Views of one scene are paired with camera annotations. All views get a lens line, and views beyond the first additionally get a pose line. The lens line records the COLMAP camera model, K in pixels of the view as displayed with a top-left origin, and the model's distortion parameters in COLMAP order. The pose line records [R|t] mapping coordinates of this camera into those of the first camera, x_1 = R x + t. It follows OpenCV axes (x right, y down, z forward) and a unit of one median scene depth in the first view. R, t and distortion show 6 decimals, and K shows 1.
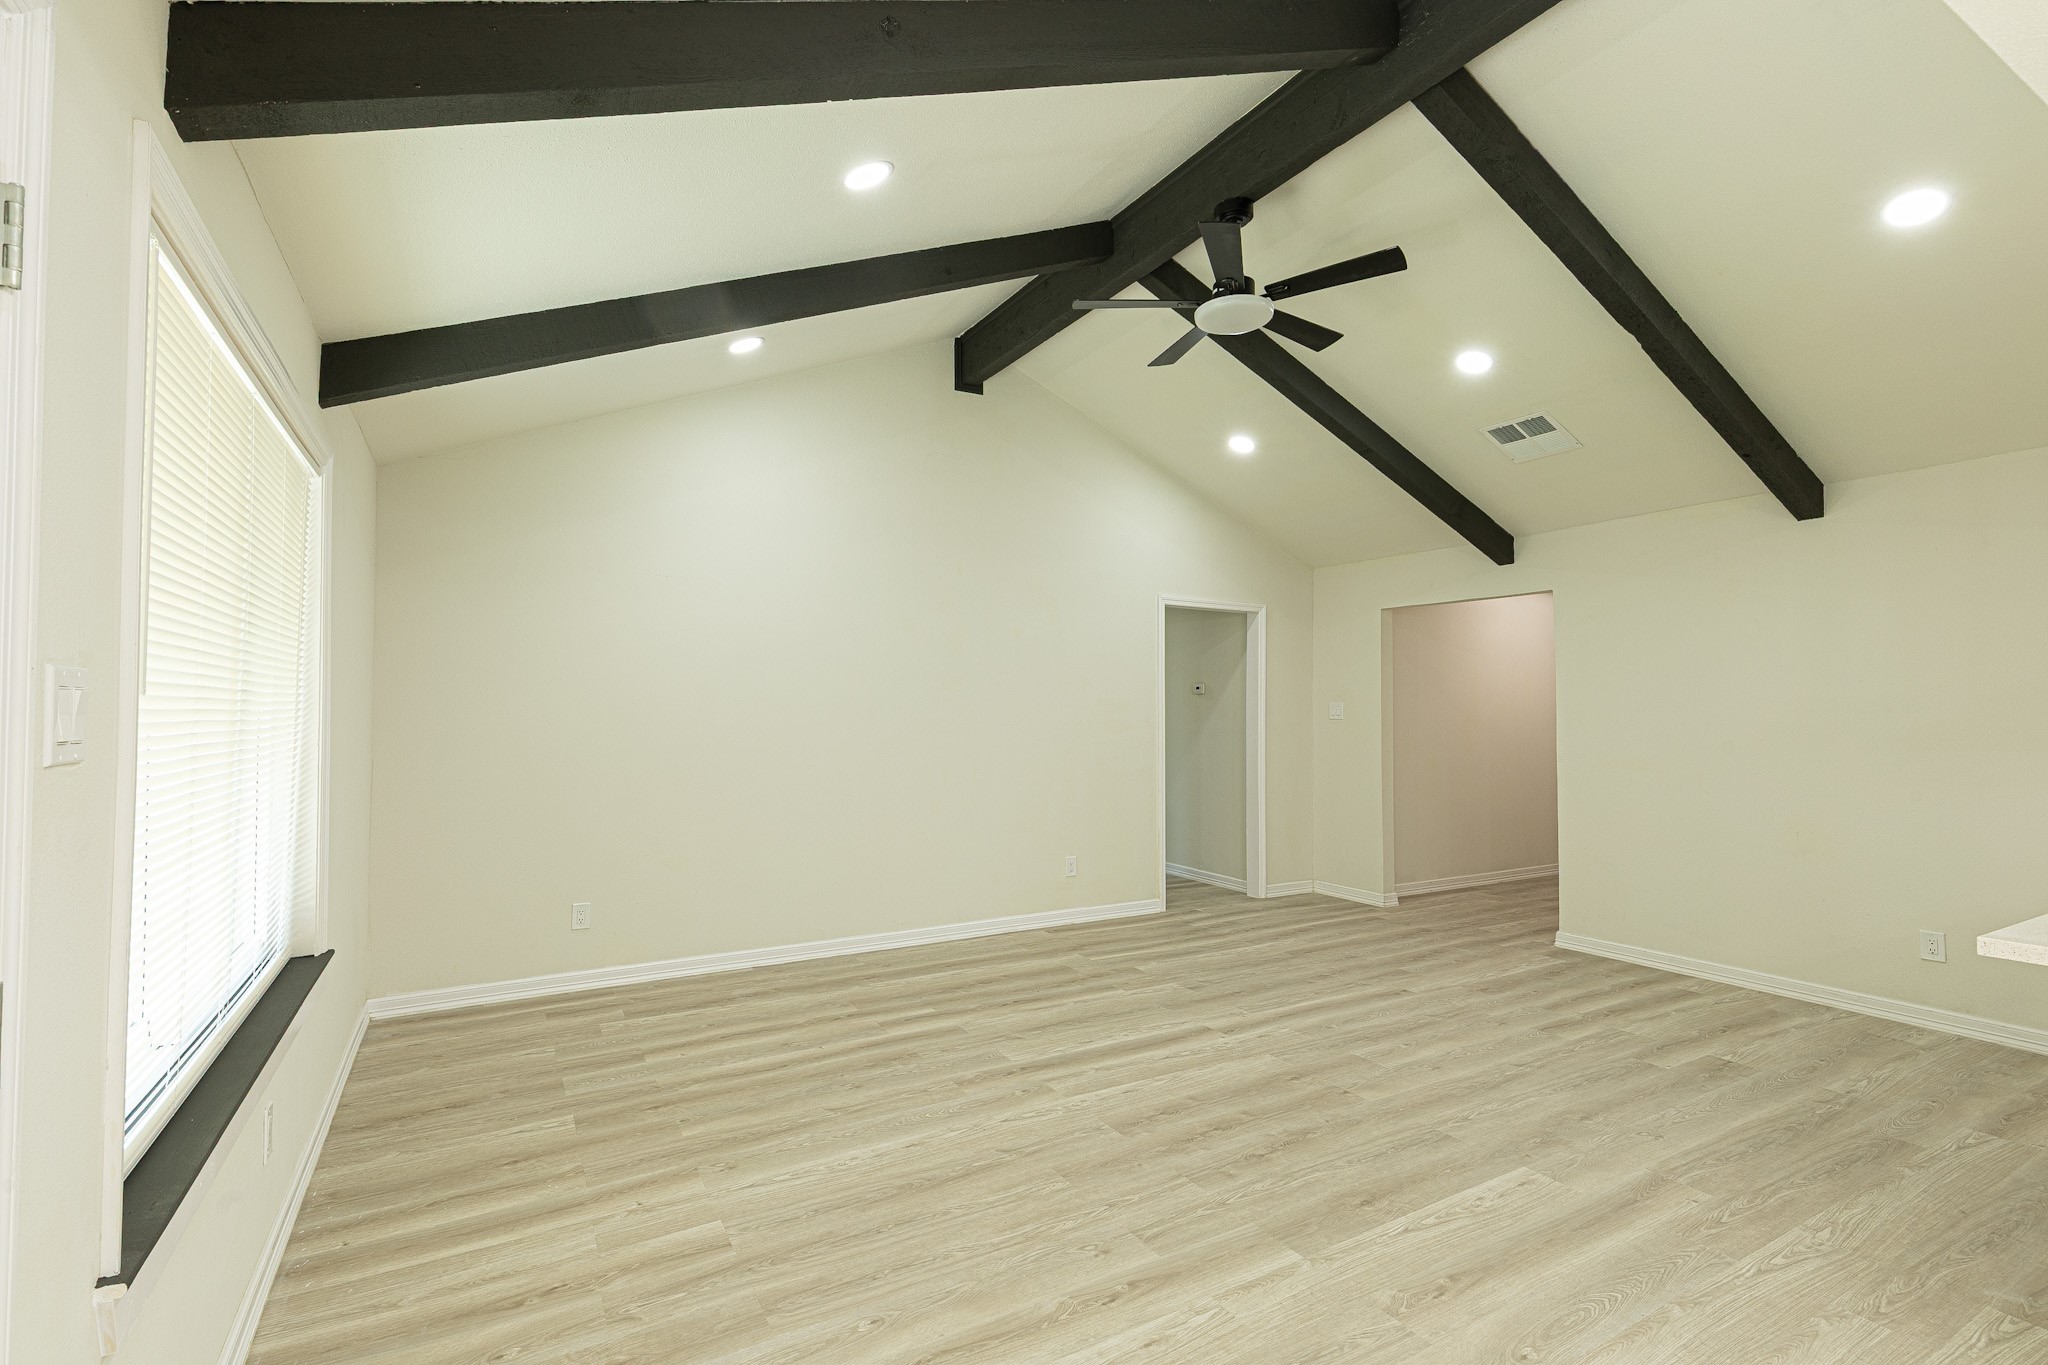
lens RADIAL K [[915.1, 0, 1012.0], [0, 915.1, 686.5], [0, 0, 1]] dist [0.006063, -0.001306]
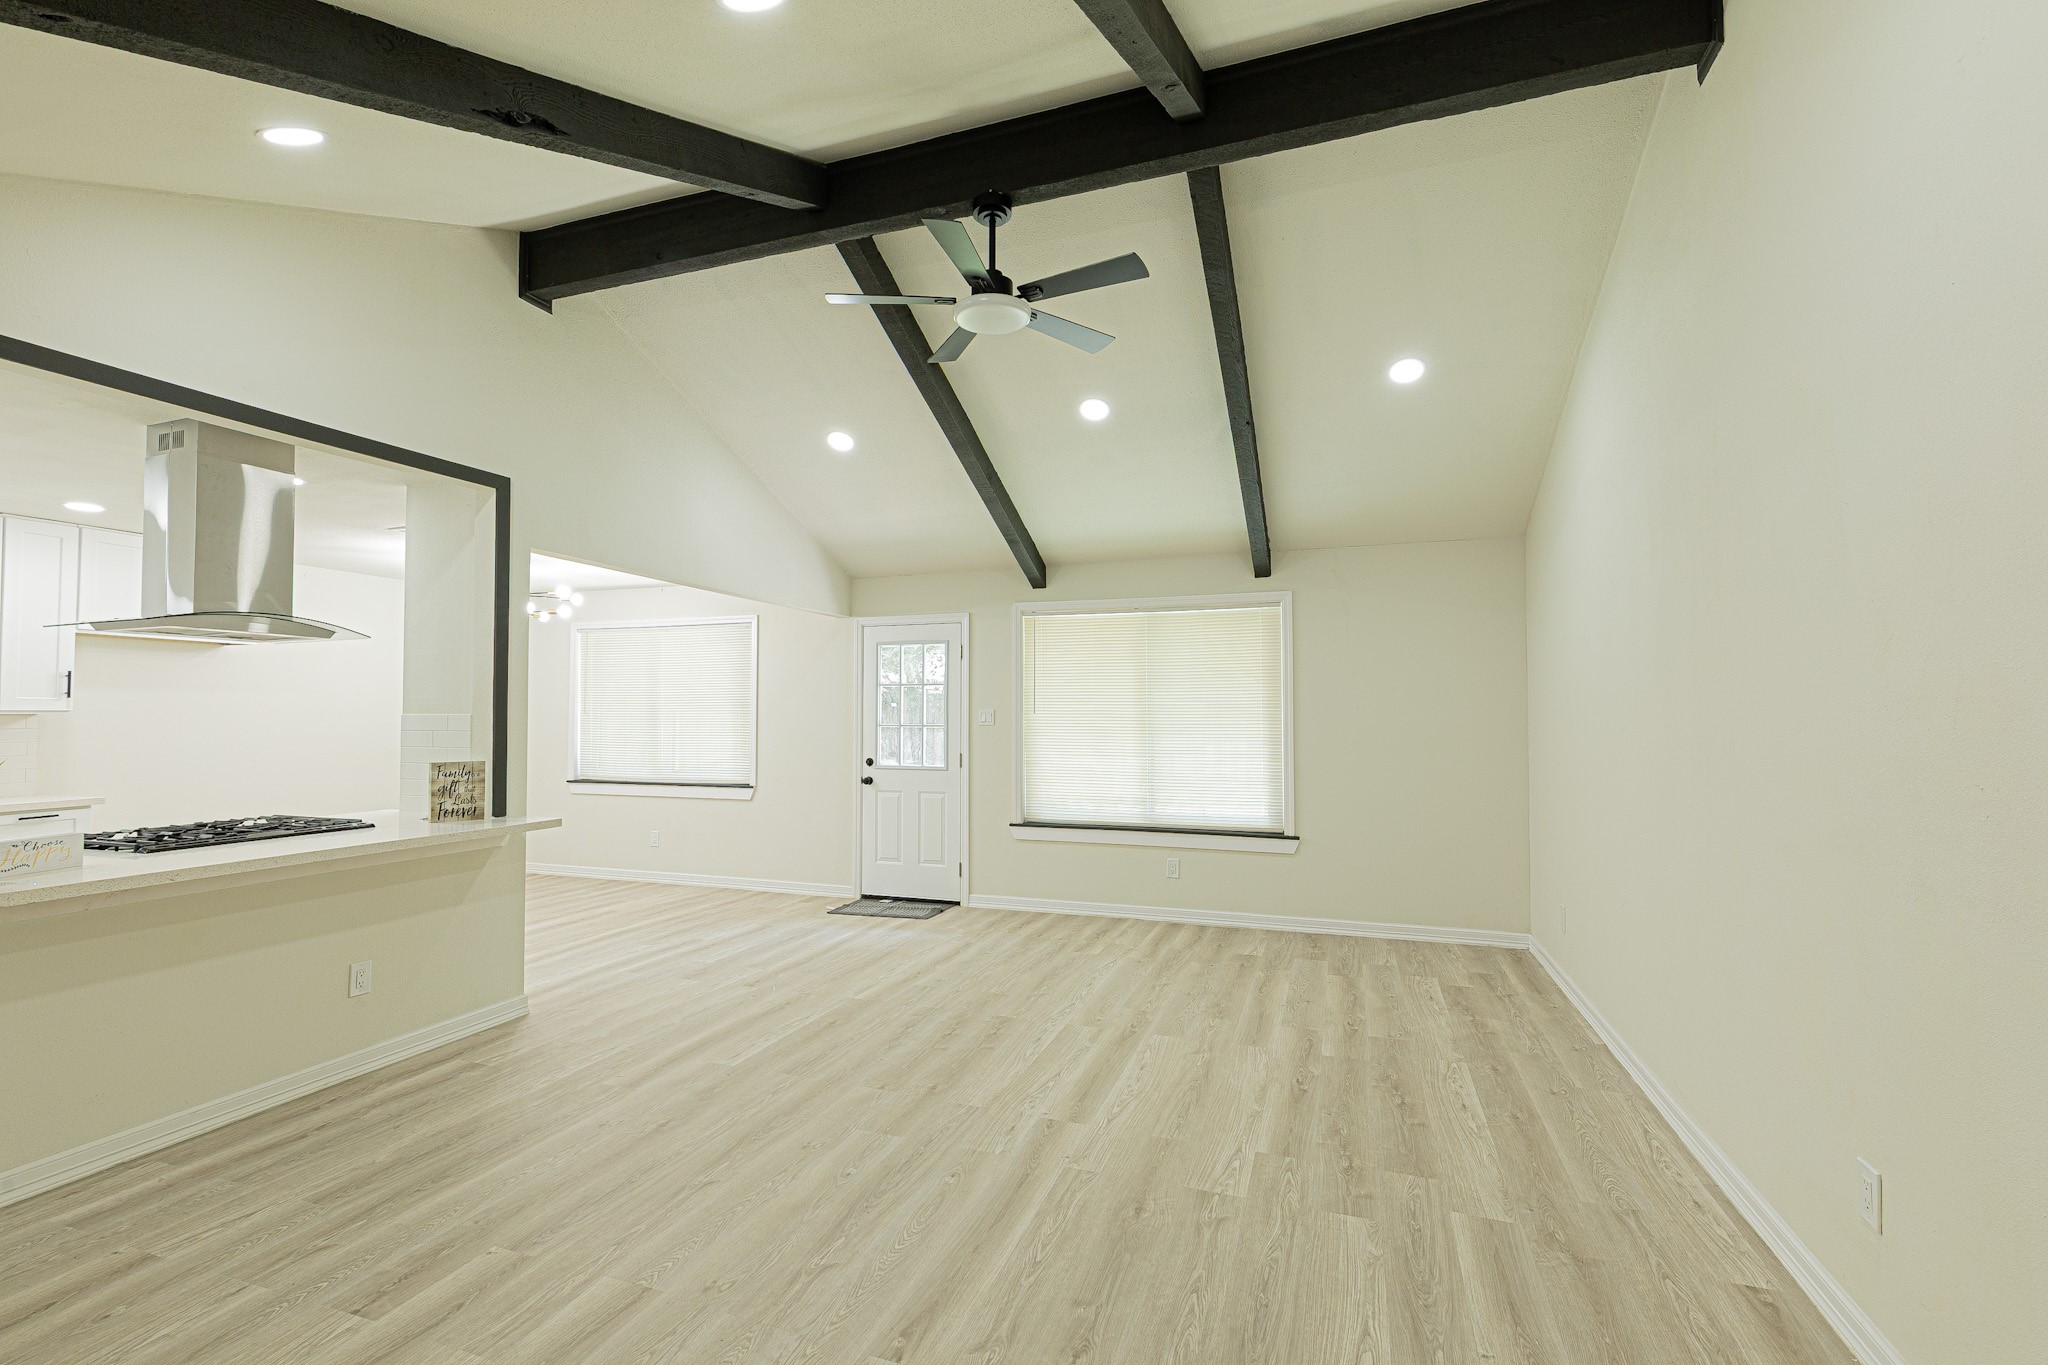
lens RADIAL K [[915.1, 0, 1008.7], [0, 915.1, 688.3], [0, 0, 1]] dist [0.006063, -0.001306]
pose [[-0.763102, -0.023253, -0.645859, 0.871429], [0.012430, 0.998640, -0.050641, 0.045372], [0.646158, -0.046673, -0.761775, 1.776323]]
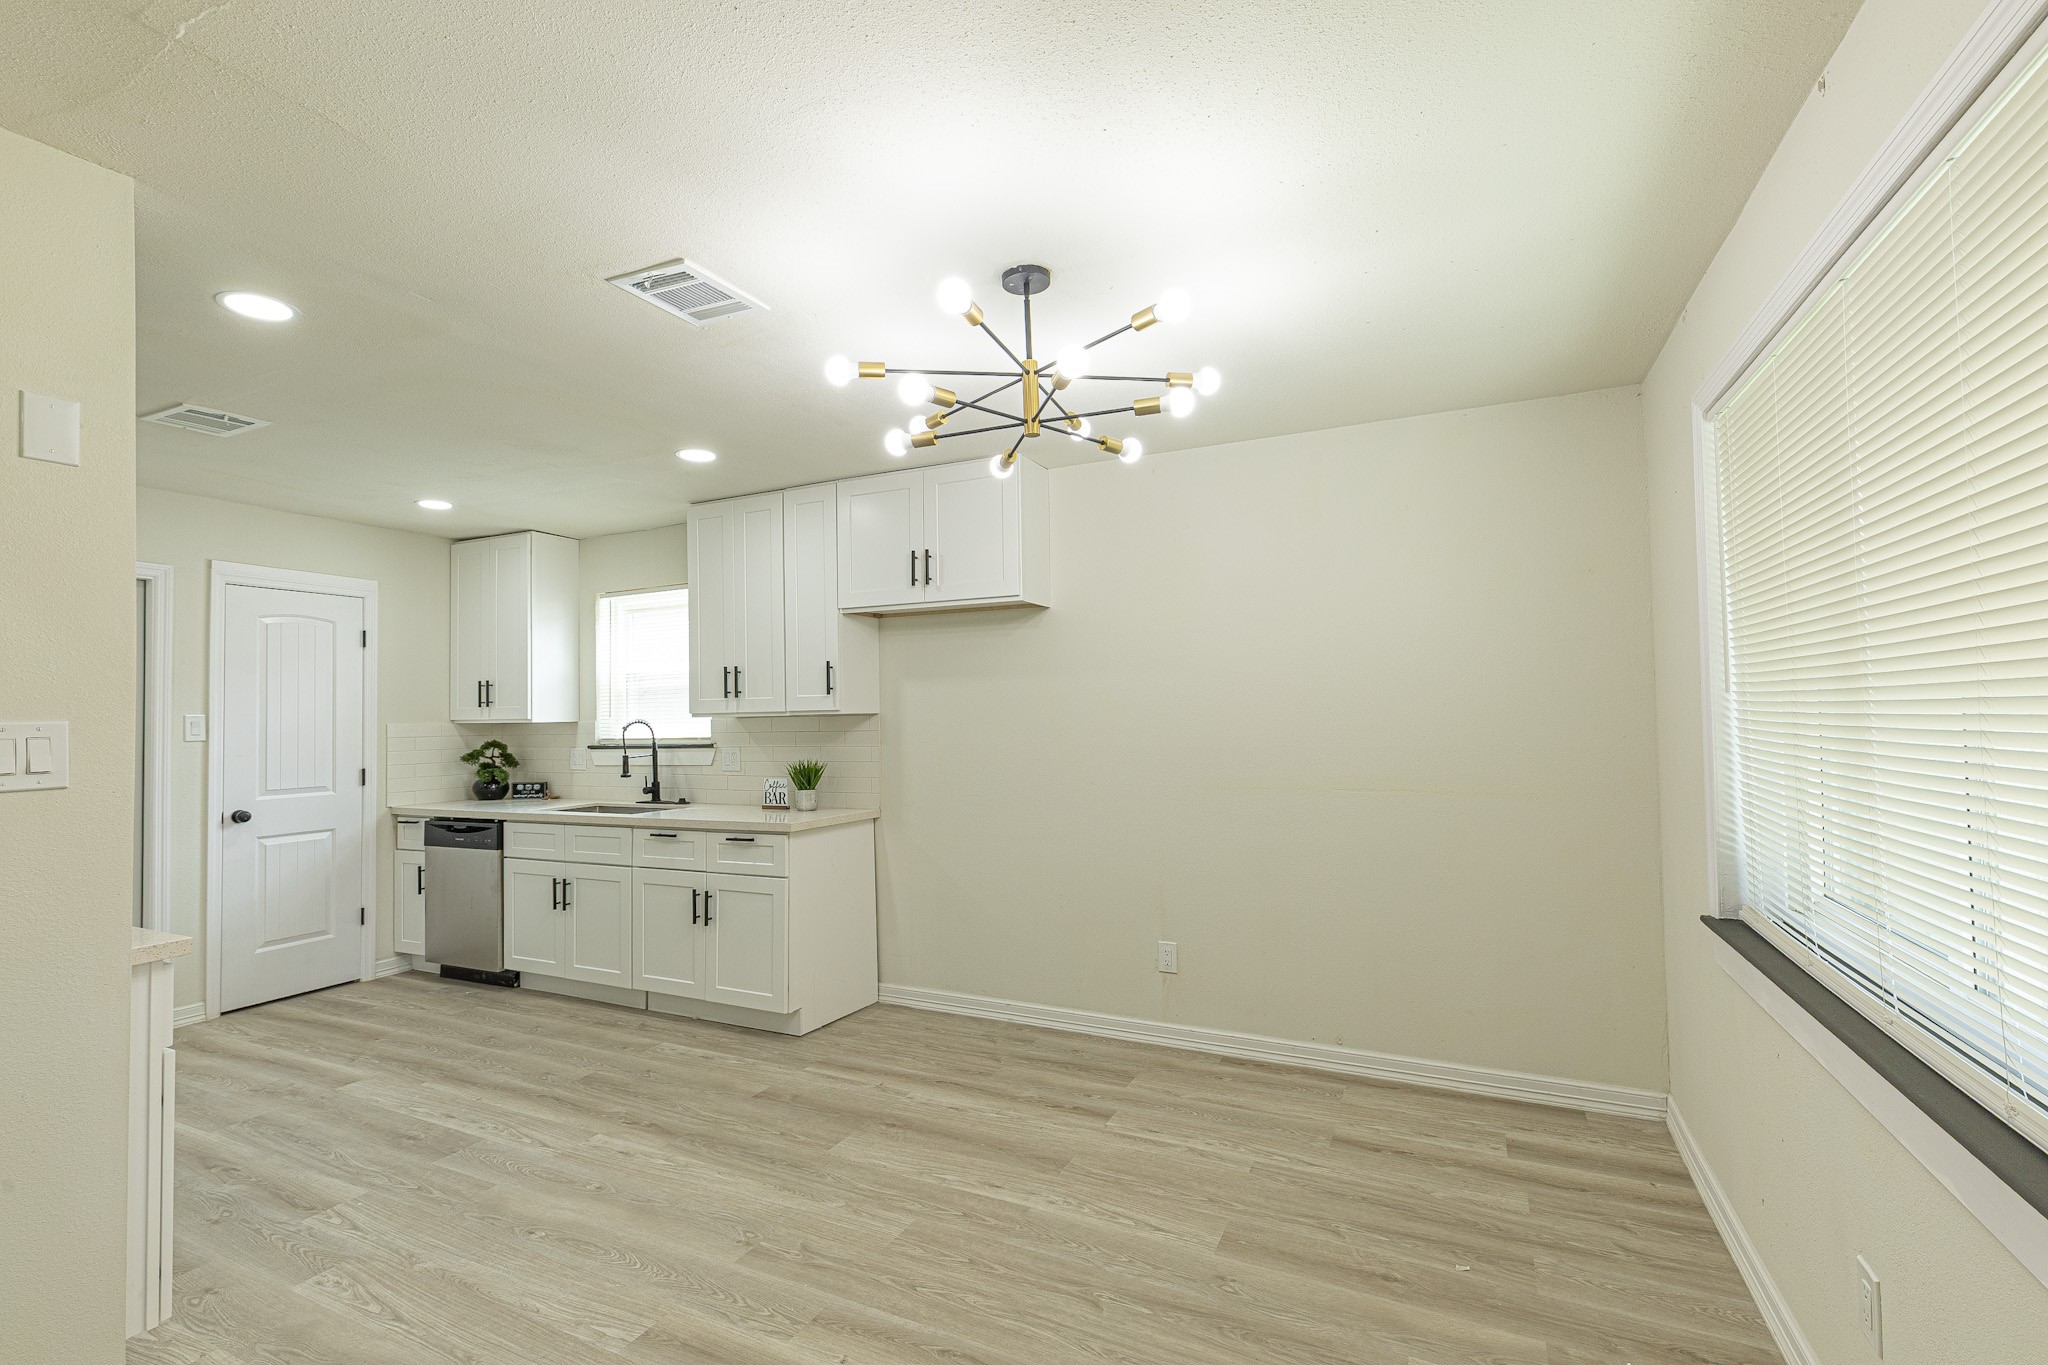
lens RADIAL K [[915.1, 0, 1004.3], [0, 915.1, 683.9], [0, 0, 1]] dist [0.006063, -0.001306]
pose [[-0.558269, 0.033225, 0.828994, -0.041519], [-0.006444, 0.998994, -0.044377, 0.005154], [-0.829635, -0.030116, -0.557493, 0.166099]]
